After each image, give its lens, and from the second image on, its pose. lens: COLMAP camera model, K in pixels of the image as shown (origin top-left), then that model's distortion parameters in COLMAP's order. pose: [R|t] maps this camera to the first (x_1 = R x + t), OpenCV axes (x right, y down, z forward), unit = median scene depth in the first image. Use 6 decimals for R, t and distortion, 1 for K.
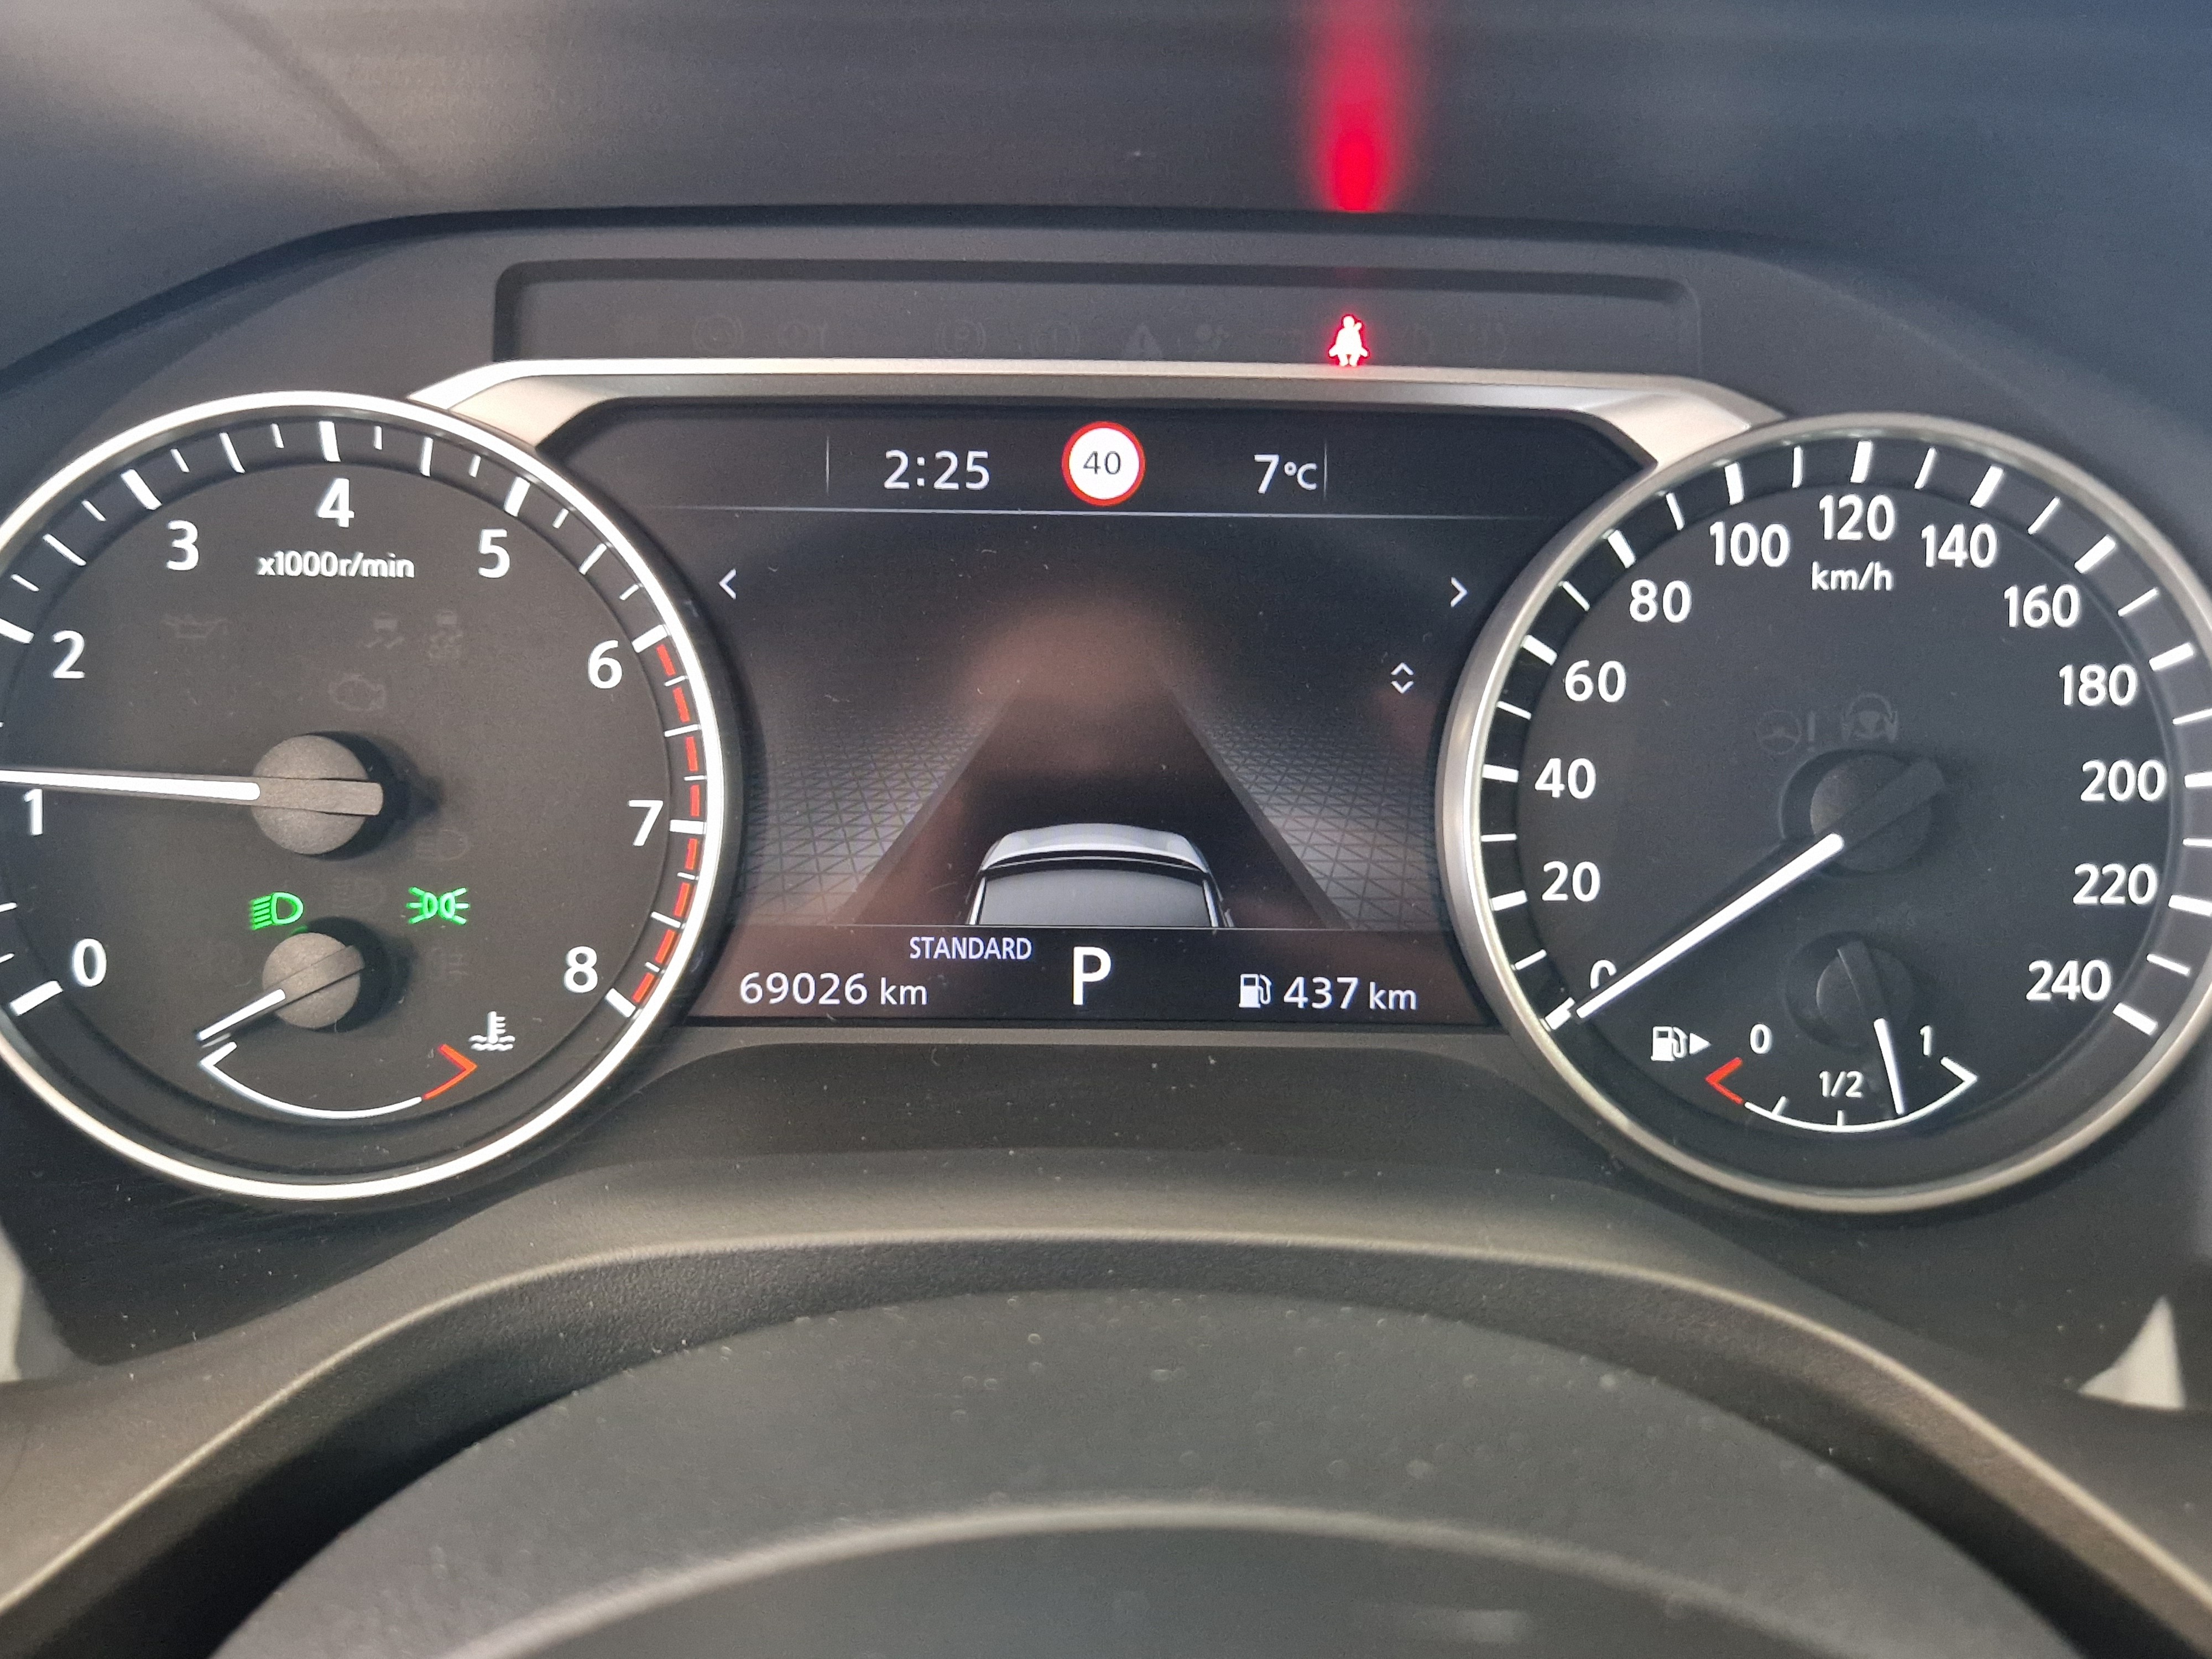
lens RADIAL K [[2163.2, 0, 1031.5], [0, 2163.2, 949.6], [0, 0, 1]] dist [0.024932, 0.005770]
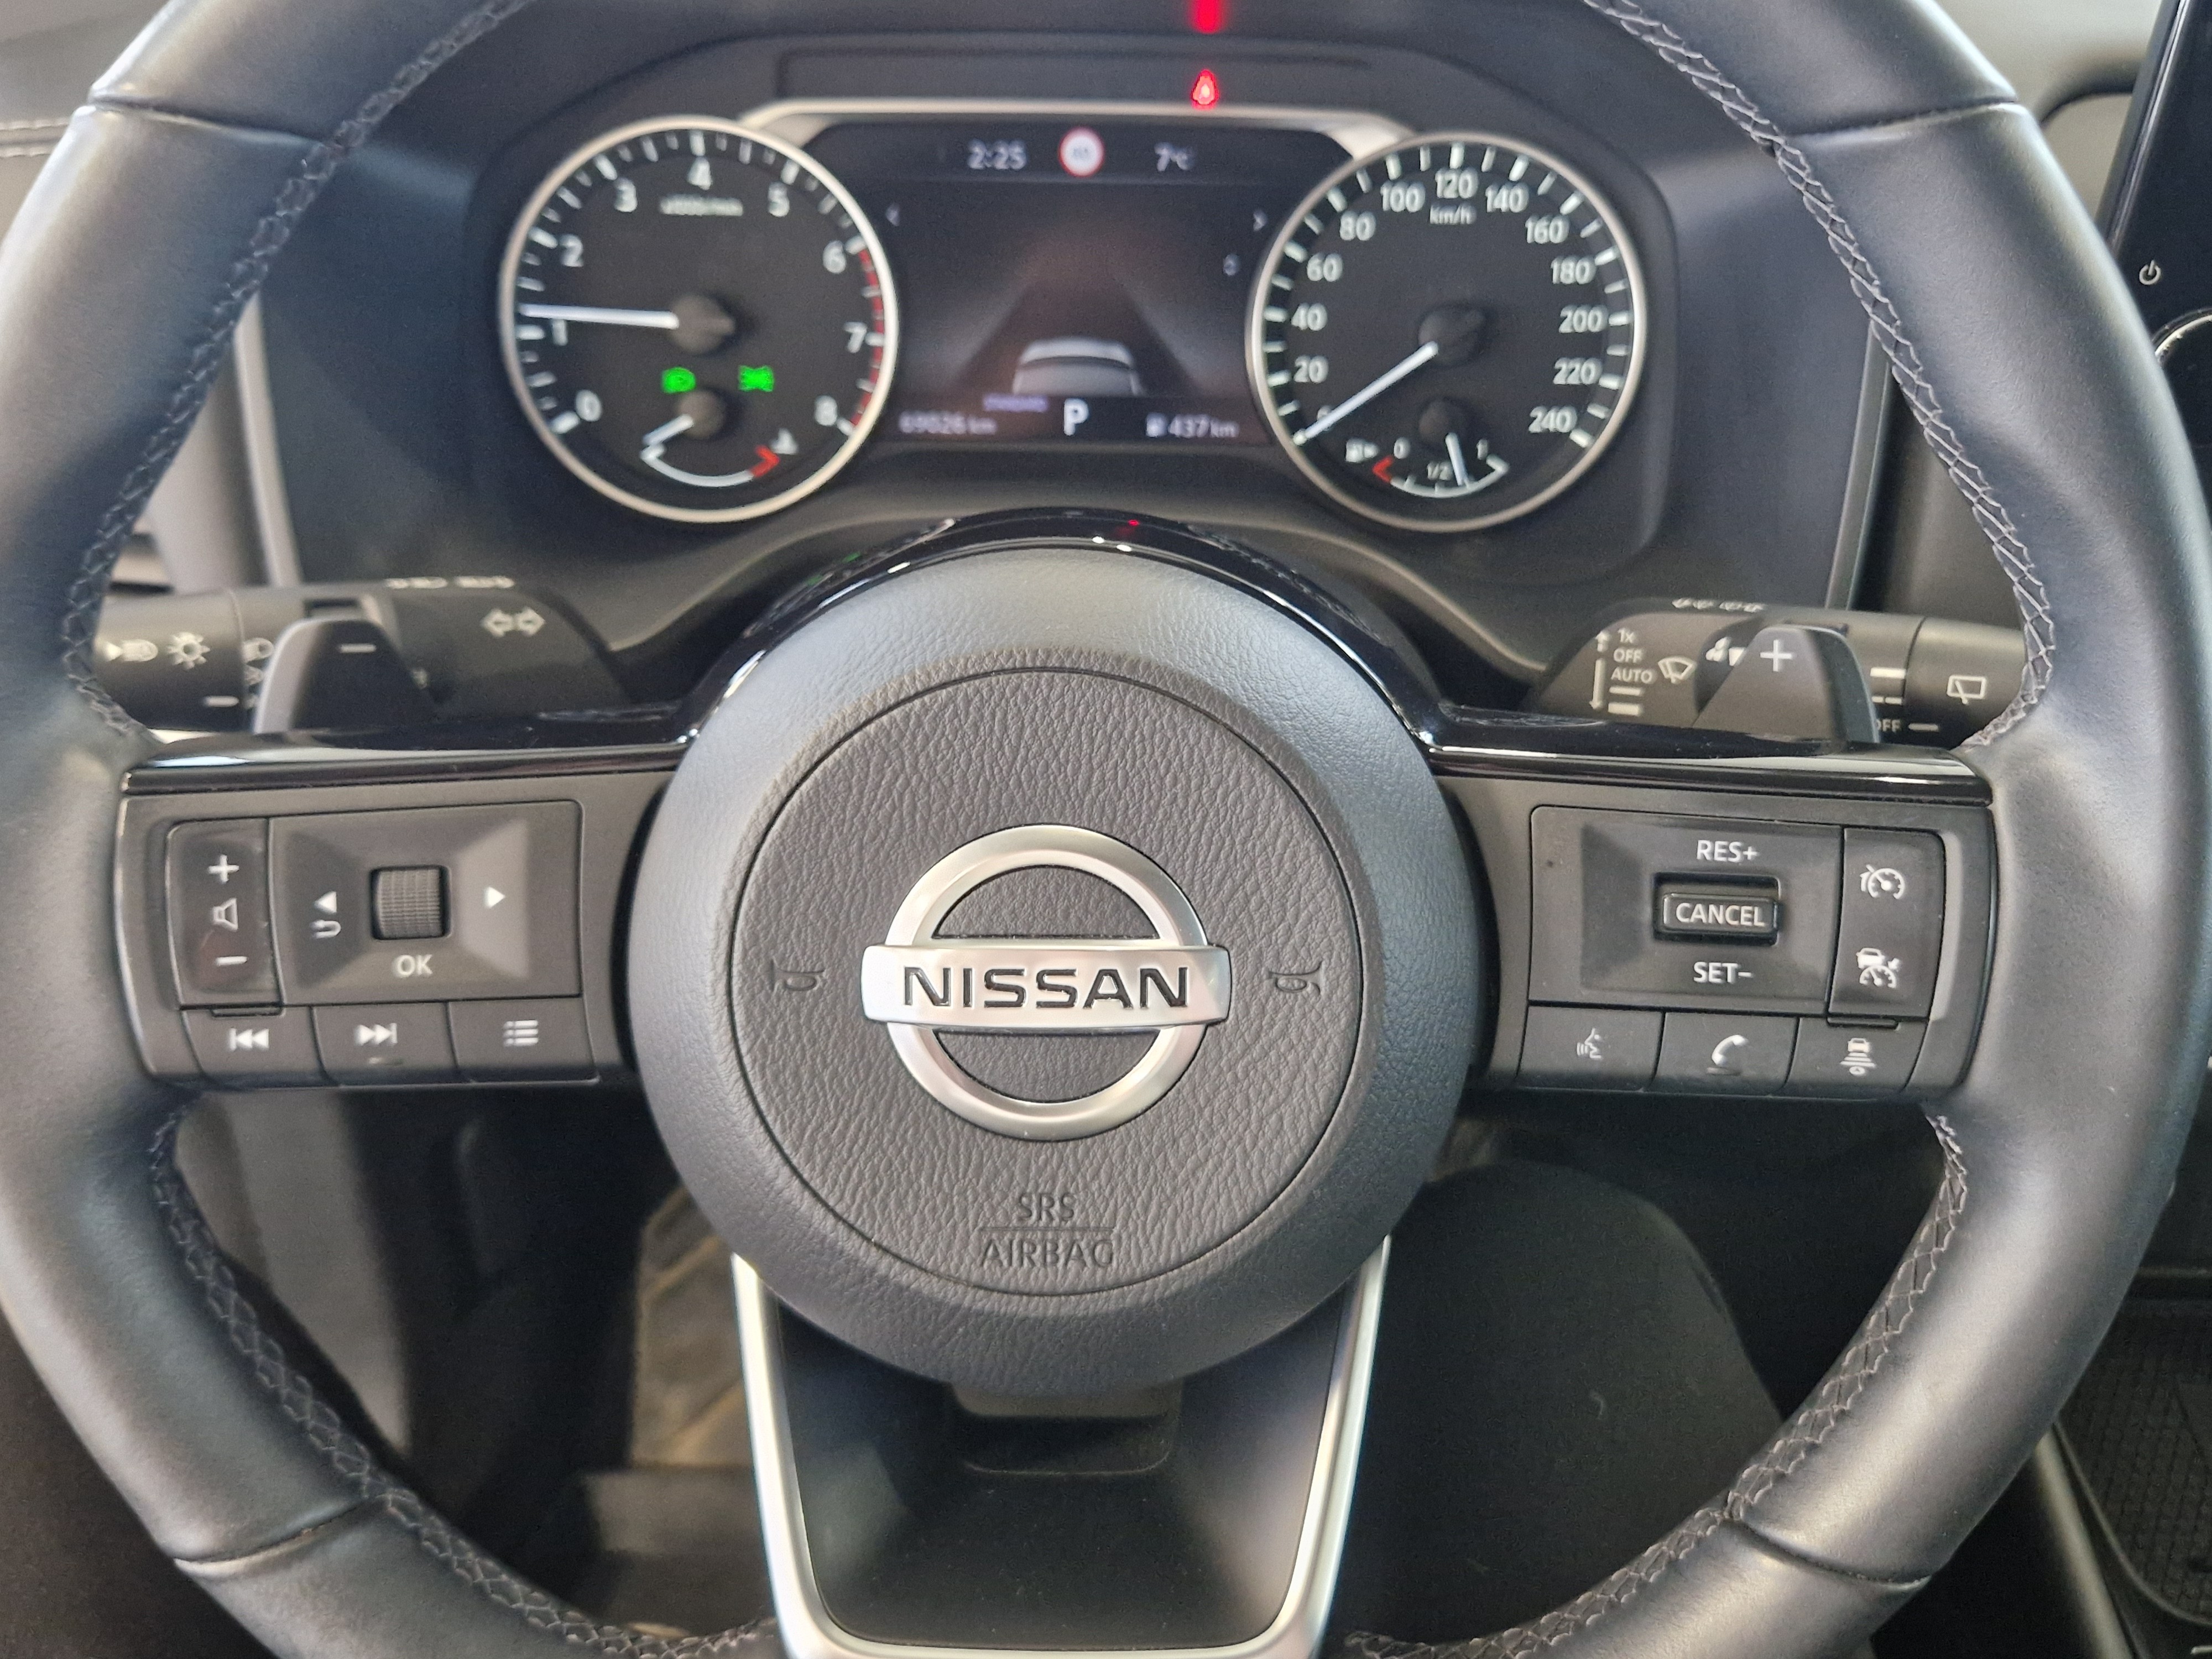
lens RADIAL K [[2015.3, 0, 1106.0], [0, 2015.3, 829.5], [0, 0, 1]] dist [0.028127, -0.007425]
pose [[0.999960, 0.005336, -0.007236, 0.073636], [-0.003973, 0.984231, 0.176846, 0.059432], [0.008065, -0.176810, 0.984212, -0.954719]]
